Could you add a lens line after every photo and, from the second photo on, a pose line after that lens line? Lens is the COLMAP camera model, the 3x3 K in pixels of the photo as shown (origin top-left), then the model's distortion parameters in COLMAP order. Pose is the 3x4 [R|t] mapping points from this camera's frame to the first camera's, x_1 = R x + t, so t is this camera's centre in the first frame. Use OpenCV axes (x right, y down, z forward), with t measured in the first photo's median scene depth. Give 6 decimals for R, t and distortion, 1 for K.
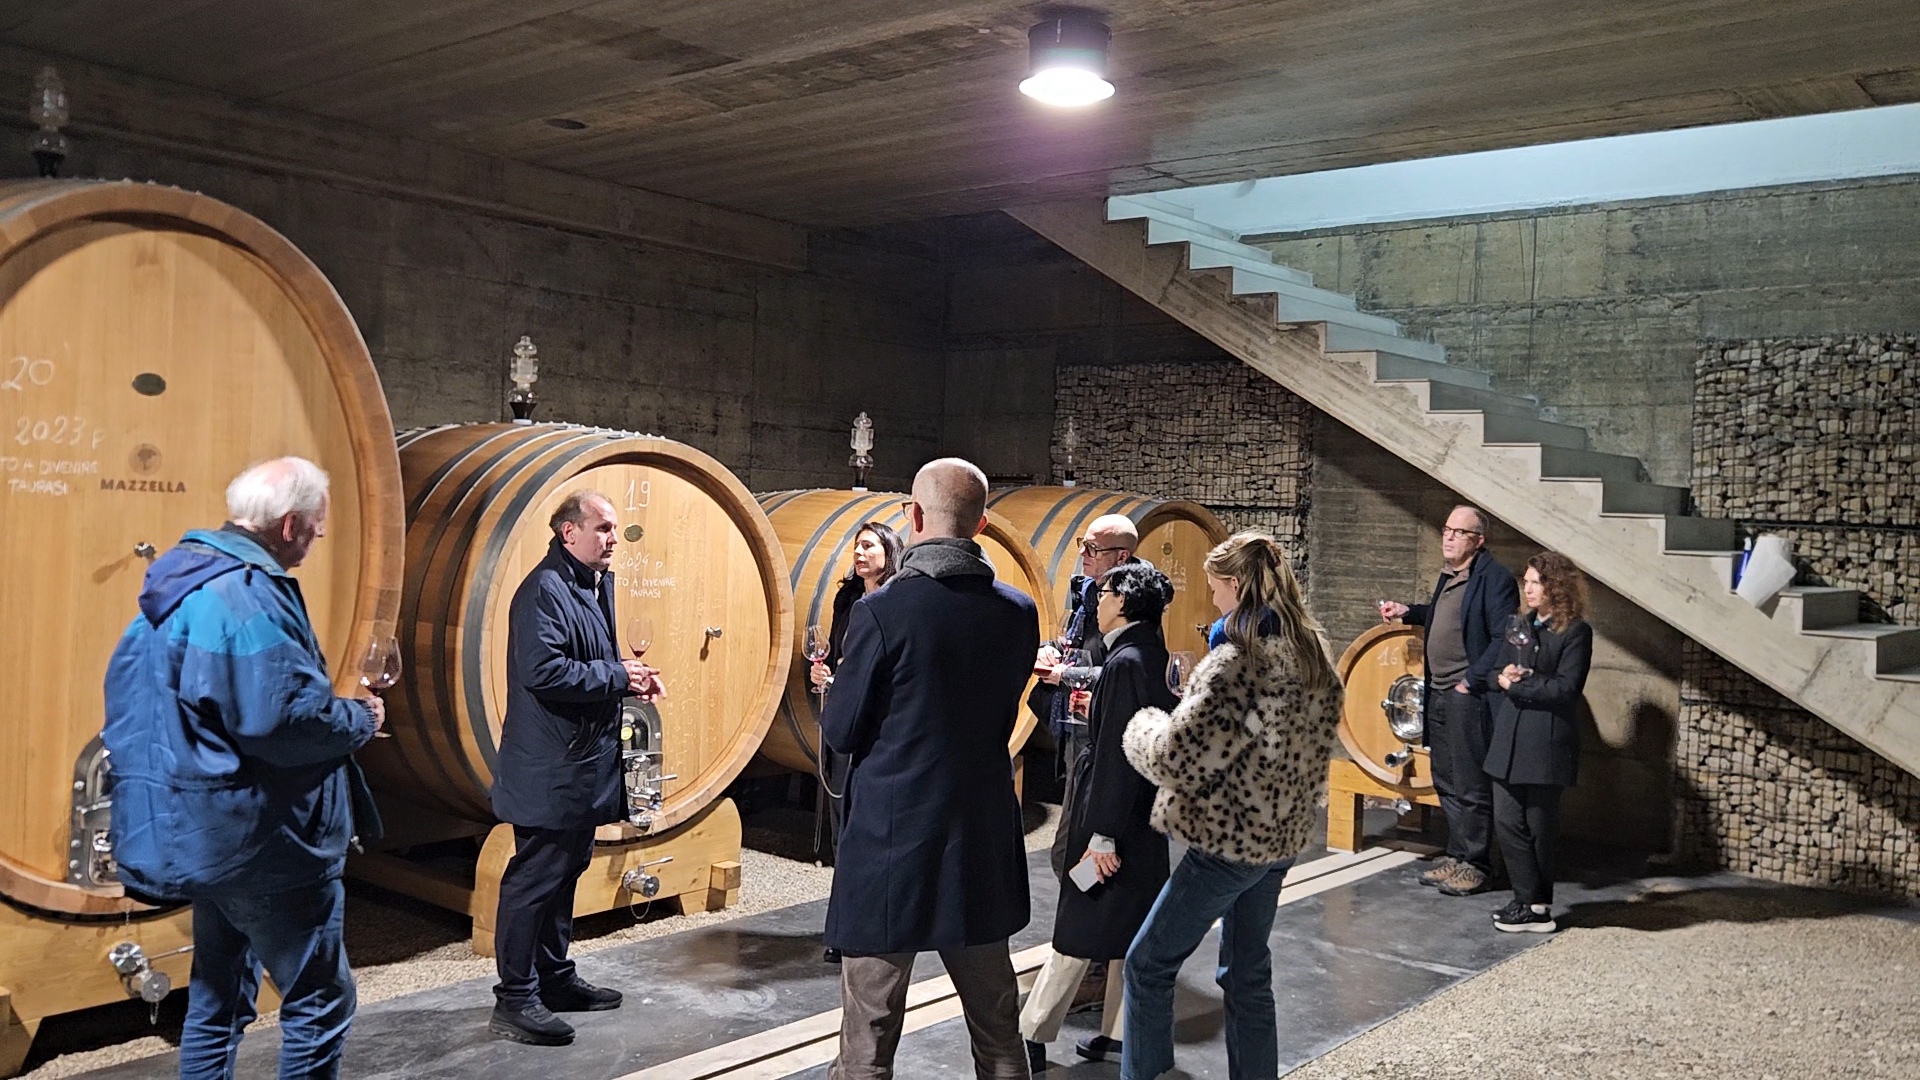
lens RADIAL K [[1608.3, 0, 960.0], [0, 1608.3, 540.0], [0, 0, 1]] dist [0.001747, 0.007181]
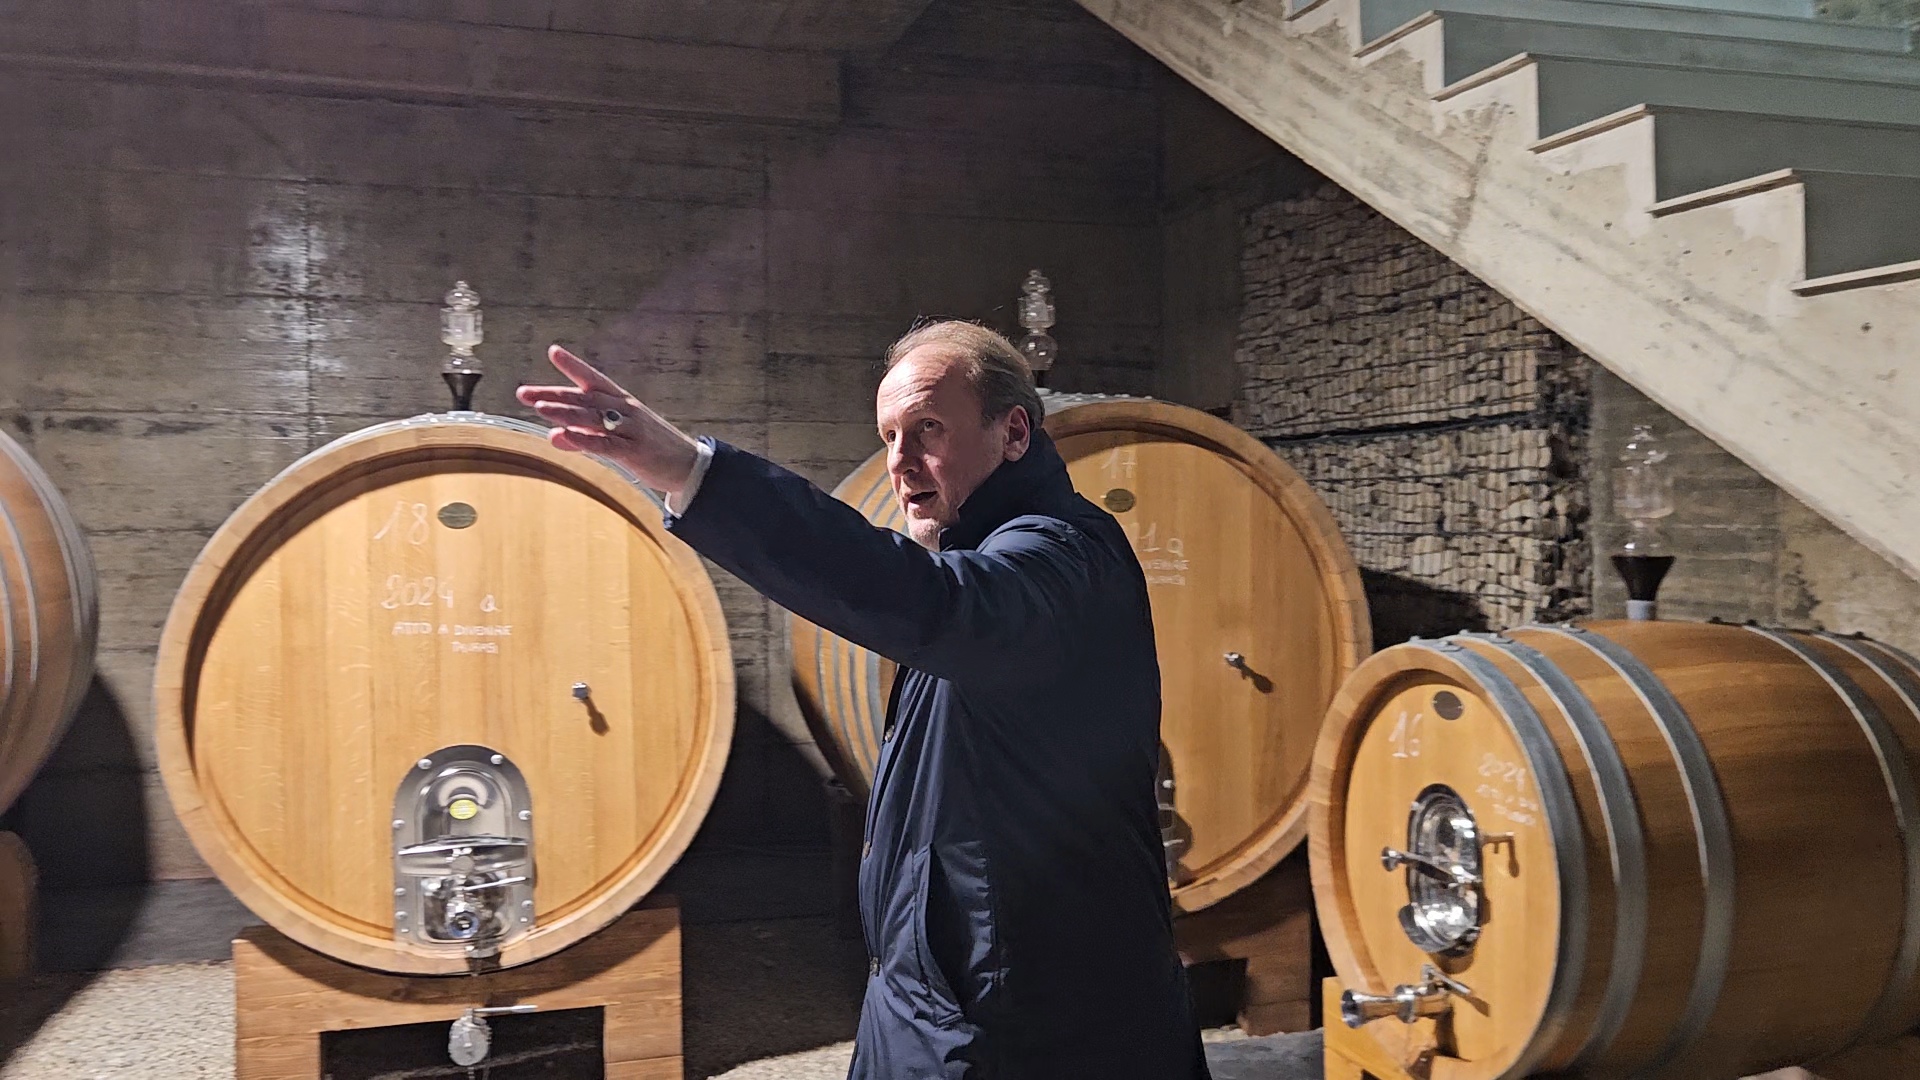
lens RADIAL K [[1608.3, 0, 960.0], [0, 1608.3, 540.0], [0, 0, 1]] dist [0.001747, 0.007181]
pose [[0.830041, -0.034497, -0.556635, 0.369363], [0.023834, 0.999367, -0.026395, 0.029837], [0.557194, 0.008643, 0.830338, 0.566086]]
